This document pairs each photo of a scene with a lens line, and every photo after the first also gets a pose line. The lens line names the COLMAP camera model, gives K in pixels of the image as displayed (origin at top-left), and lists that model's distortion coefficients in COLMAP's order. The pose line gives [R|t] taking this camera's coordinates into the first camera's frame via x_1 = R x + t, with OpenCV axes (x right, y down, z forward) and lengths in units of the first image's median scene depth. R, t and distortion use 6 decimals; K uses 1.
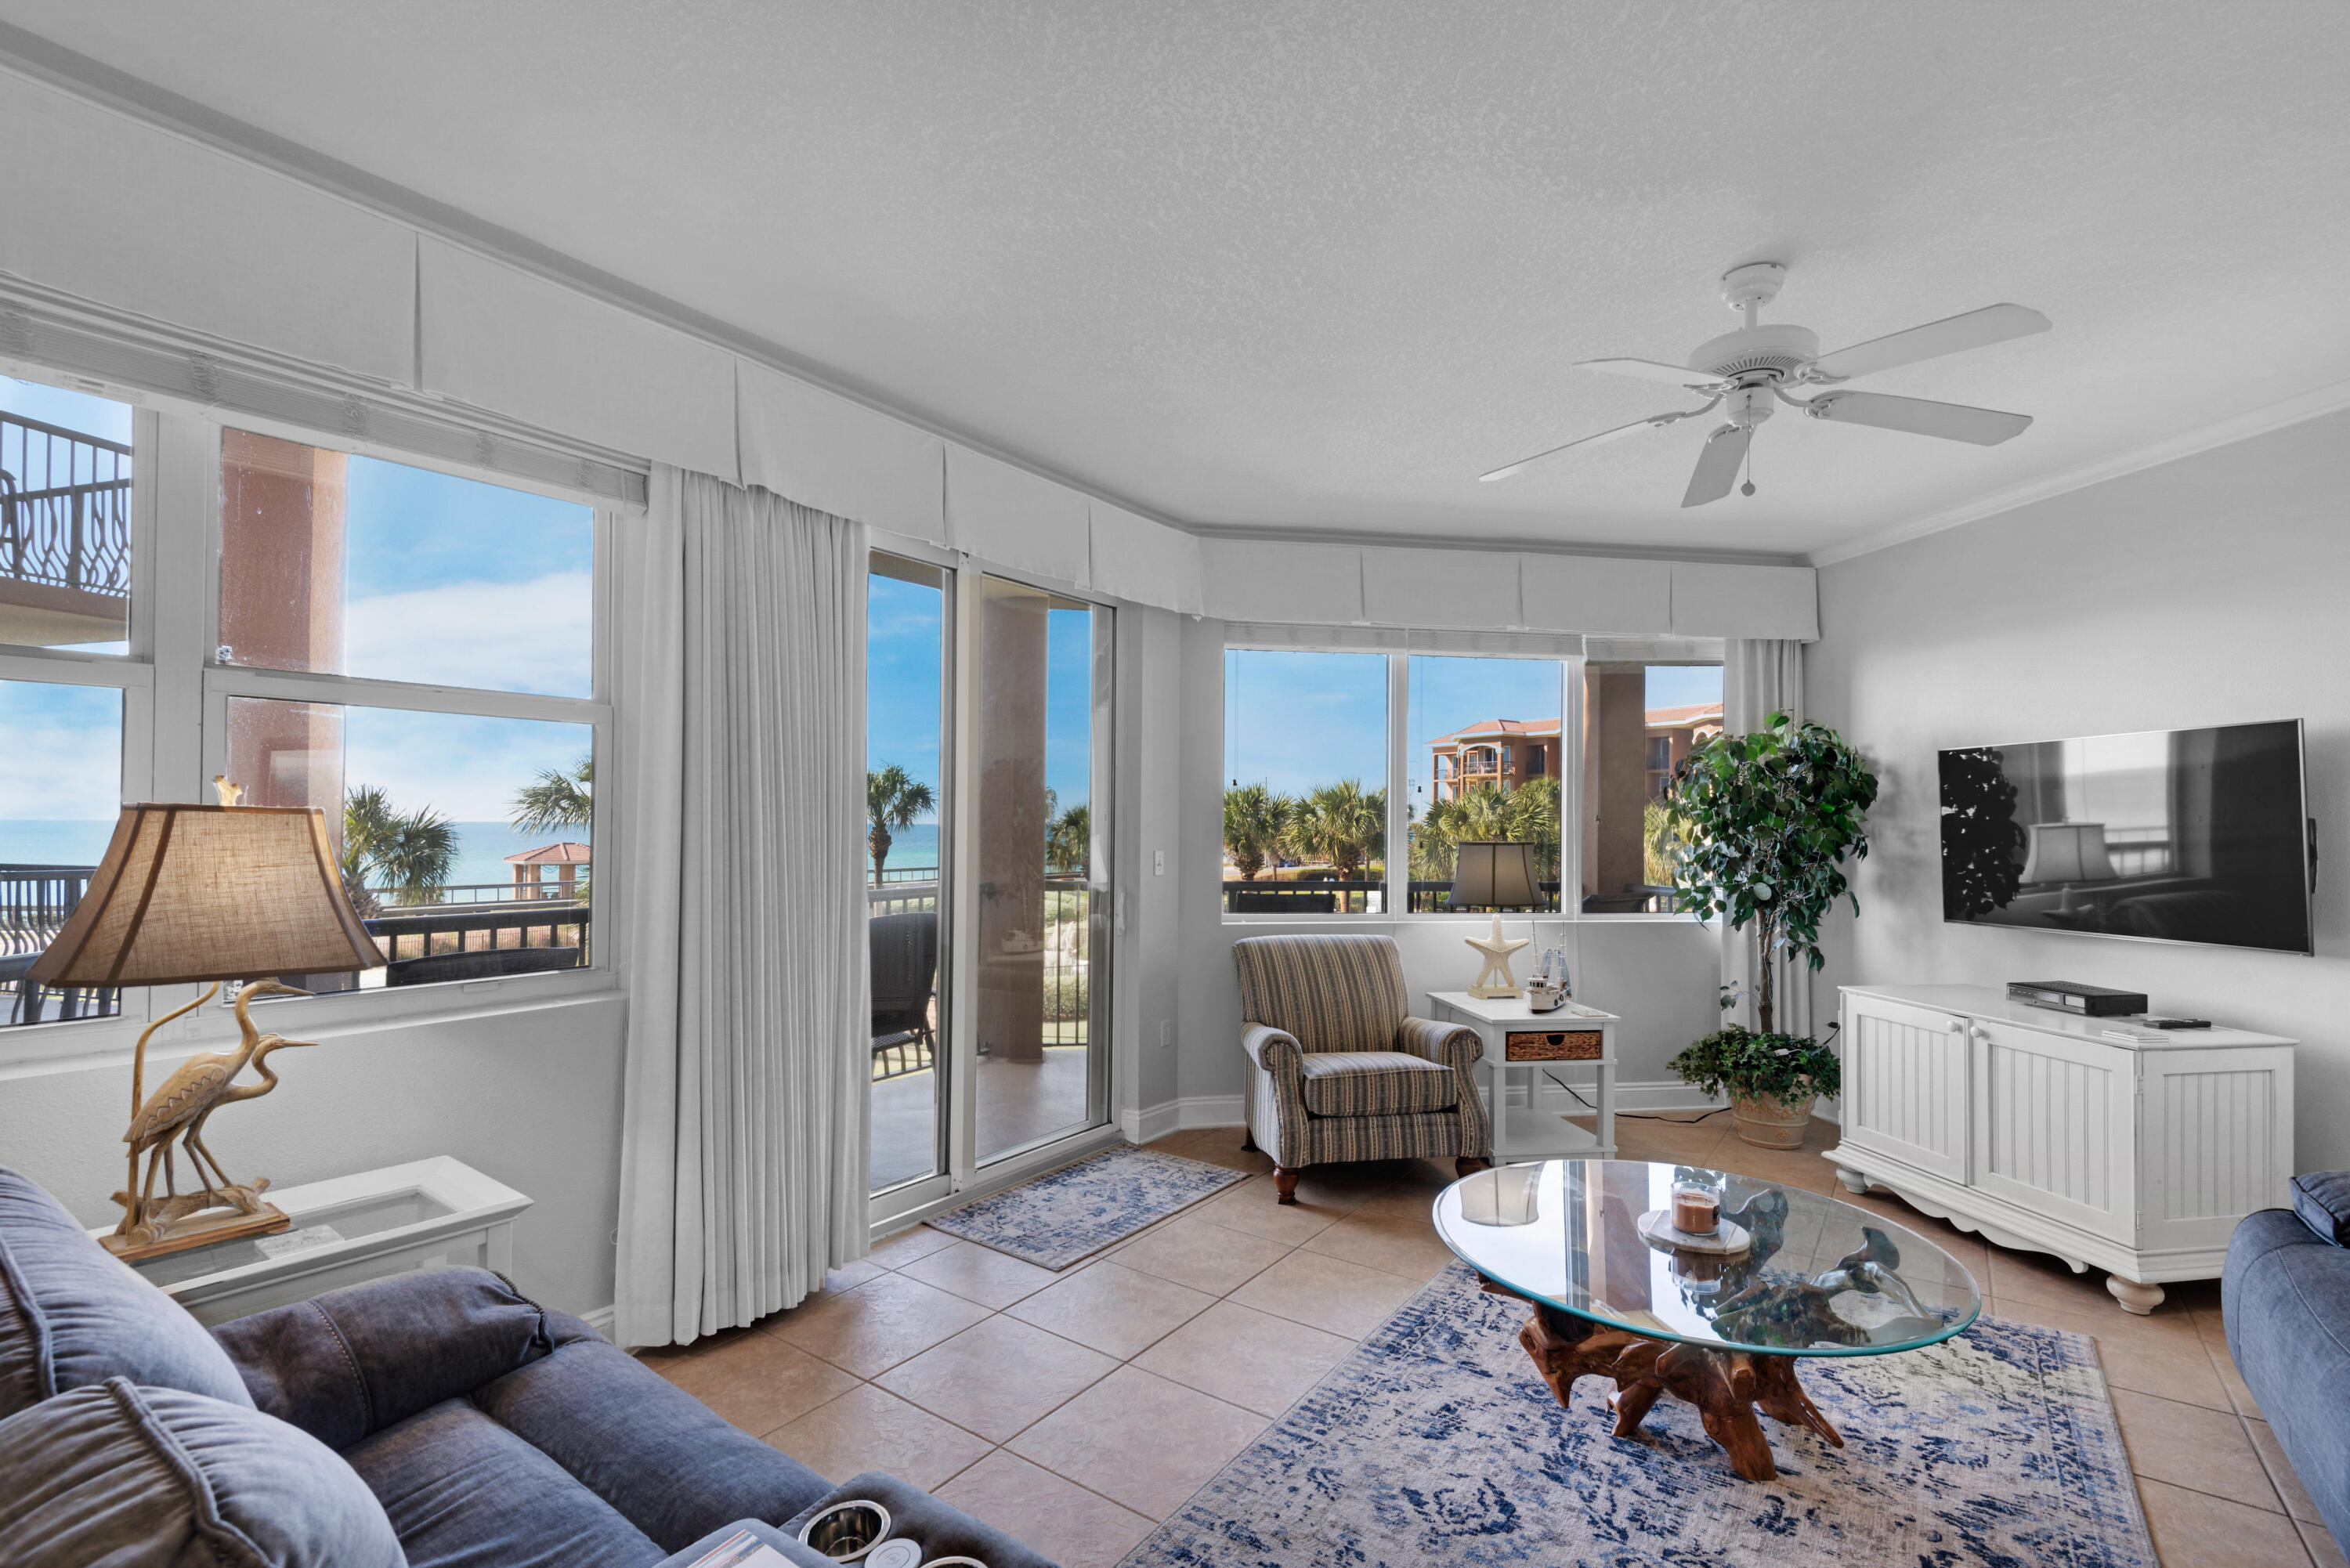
lens RADIAL K [[1113.9, 0, 1183.3], [0, 1113.9, 806.8], [0, 0, 1]] dist [0.010999, -0.001022]
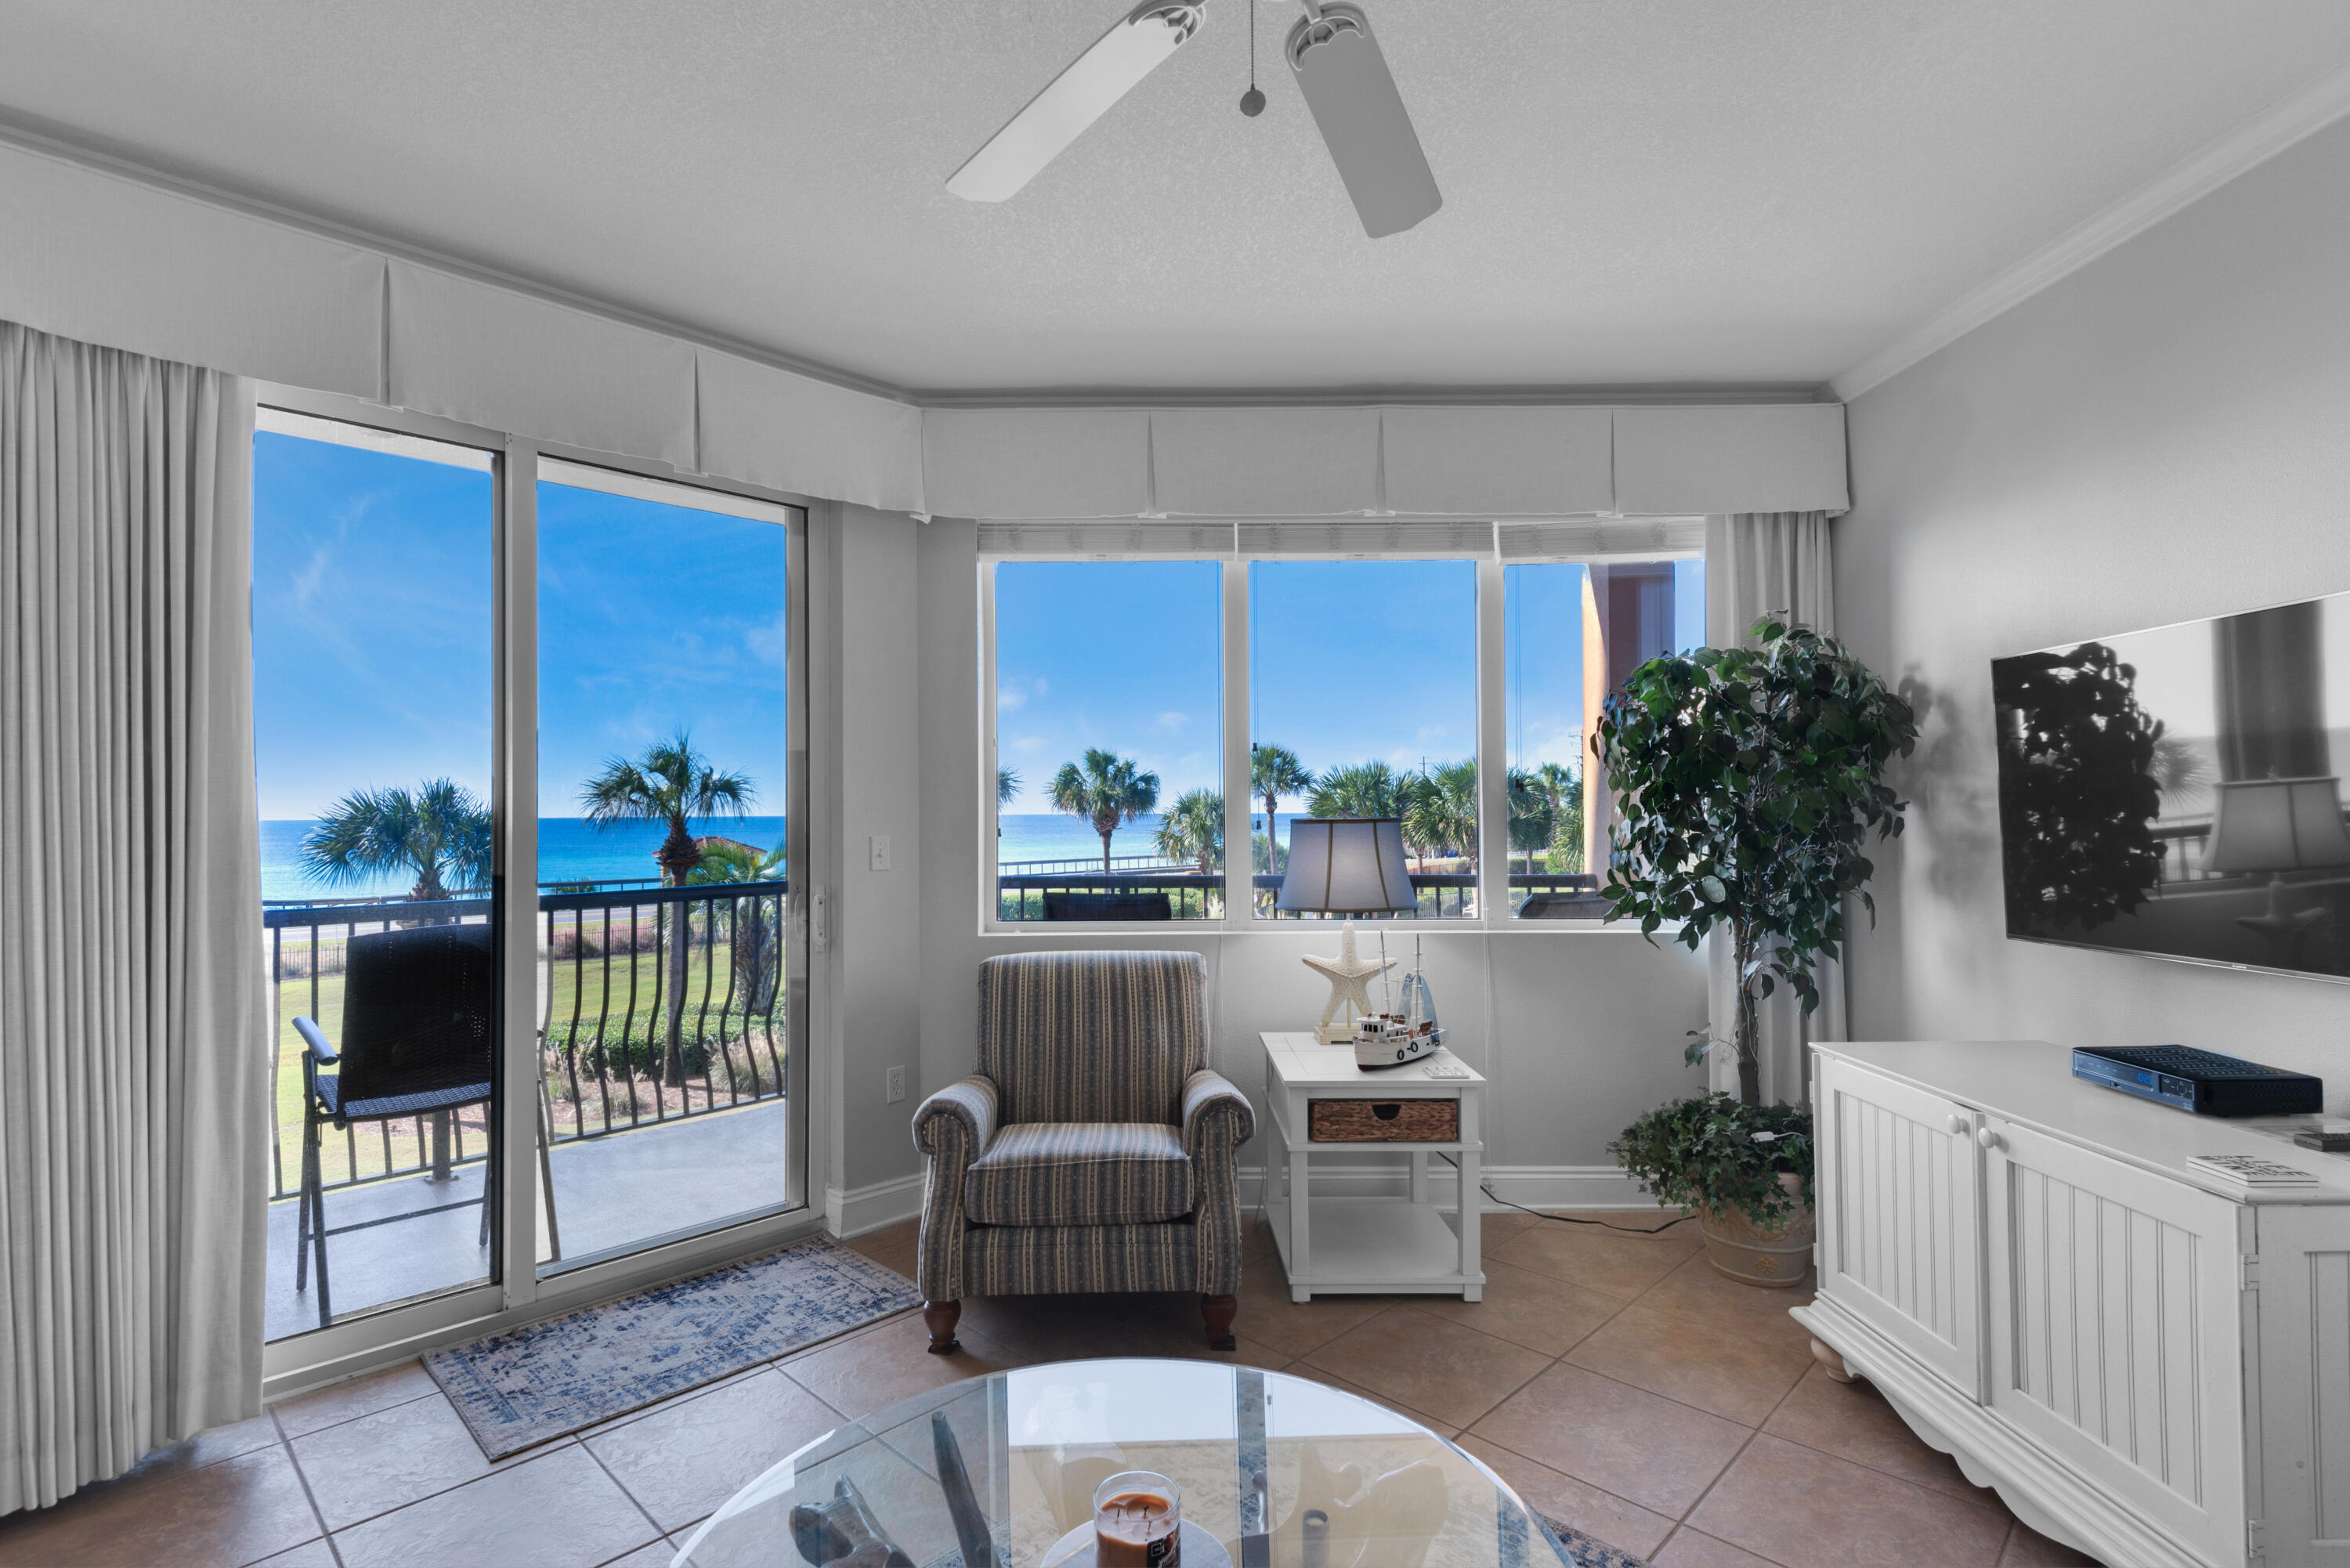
lens RADIAL K [[1196.3, 0, 1179.9], [0, 1196.3, 786.7], [0, 0, 1]] dist [0.010417, -0.000779]
pose [[0.988312, -0.016723, -0.151525, 0.317424], [0.015815, 0.999849, -0.007198, 0.016449], [0.151623, 0.004717, 0.988427, 0.265357]]
